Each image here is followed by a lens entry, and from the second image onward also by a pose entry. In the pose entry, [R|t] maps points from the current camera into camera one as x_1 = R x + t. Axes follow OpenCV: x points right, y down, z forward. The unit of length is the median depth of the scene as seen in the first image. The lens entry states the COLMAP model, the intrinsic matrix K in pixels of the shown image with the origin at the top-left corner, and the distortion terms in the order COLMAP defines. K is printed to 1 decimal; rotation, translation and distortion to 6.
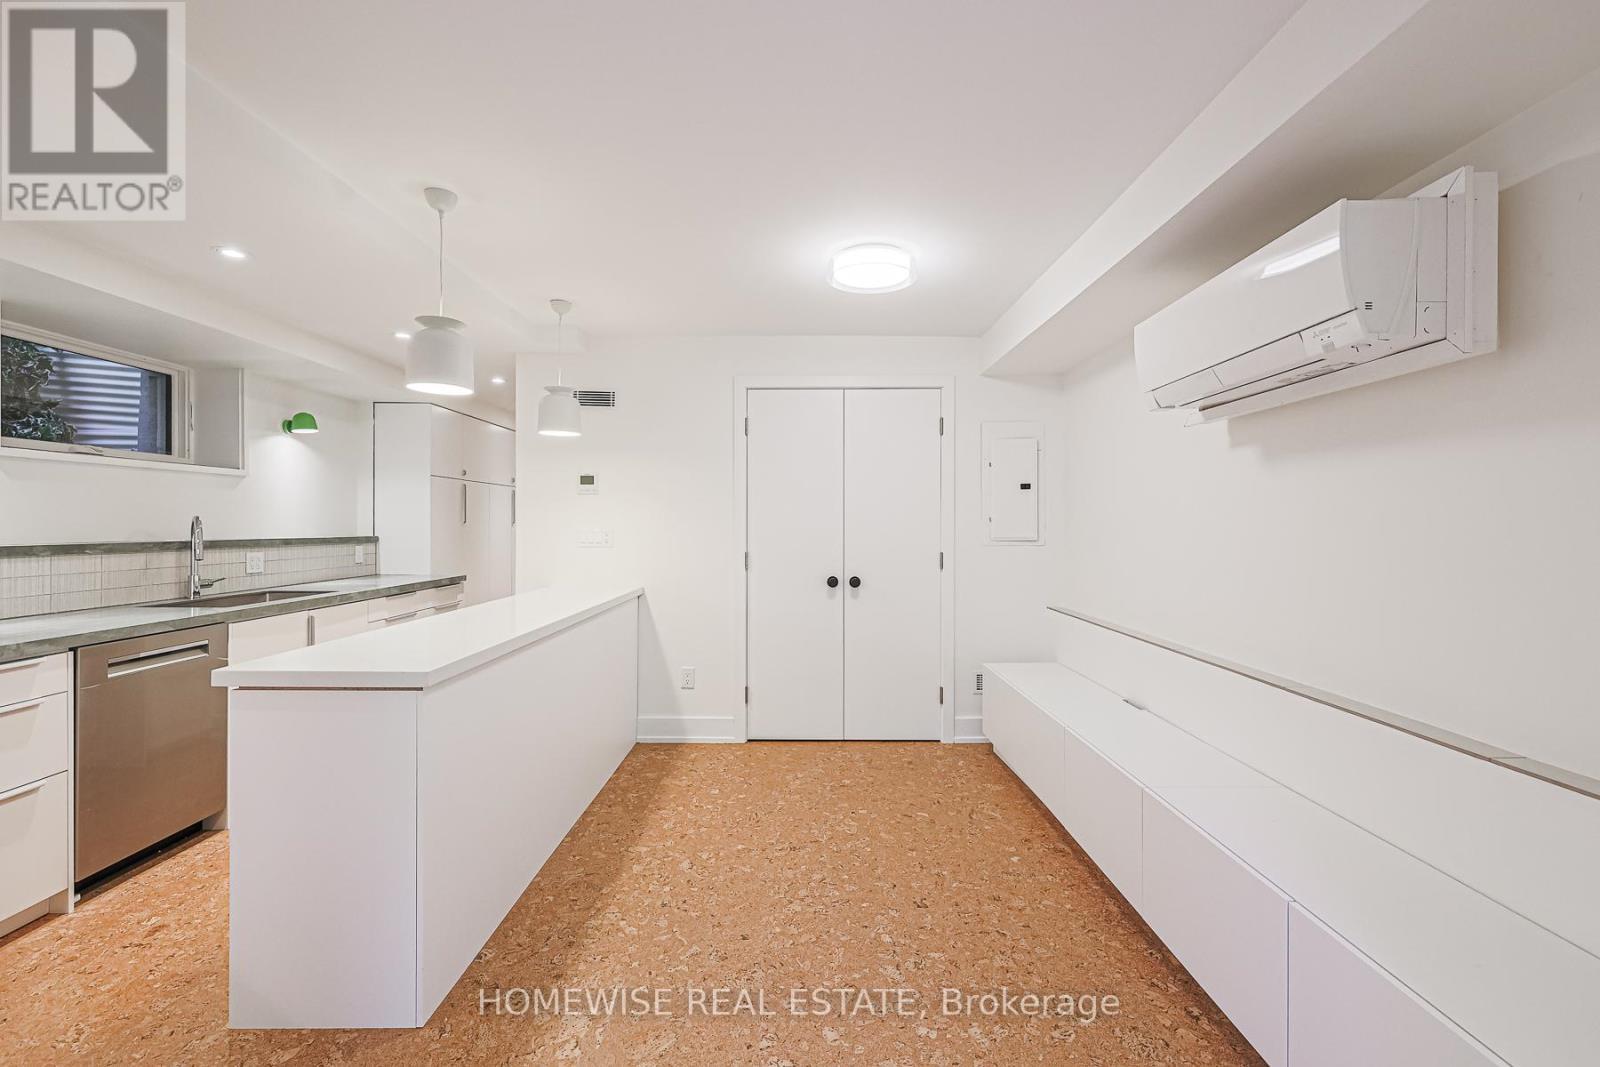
lens RADIAL K [[687.2, 0, 801.0], [0, 687.2, 525.1], [0, 0, 1]] dist [-0.001641, 0.000569]
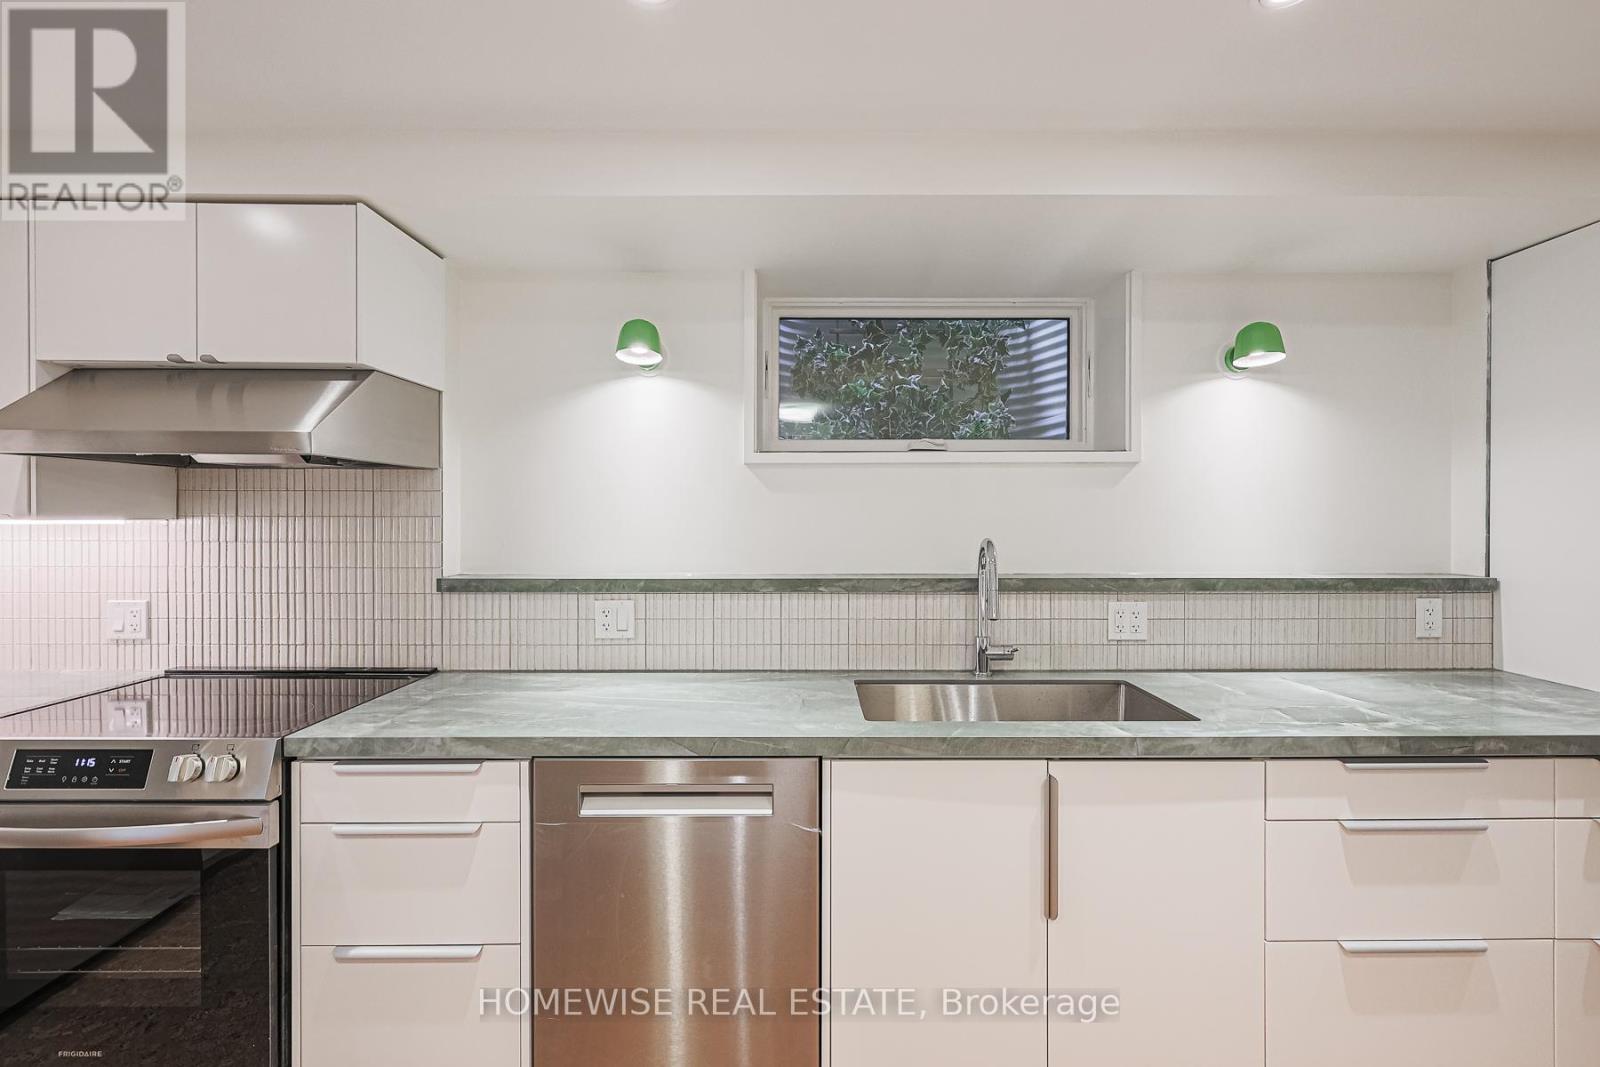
lens RADIAL K [[707.1, 0, 811.6], [0, 707.1, 522.1], [0, 0, 1]] dist [0.000406, 0.000088]
pose [[0.000036, 0.003977, -0.999992, -0.239628], [-0.000541, 0.999992, 0.003977, -0.025375], [1.000000, 0.000541, 0.000038, 0.755904]]
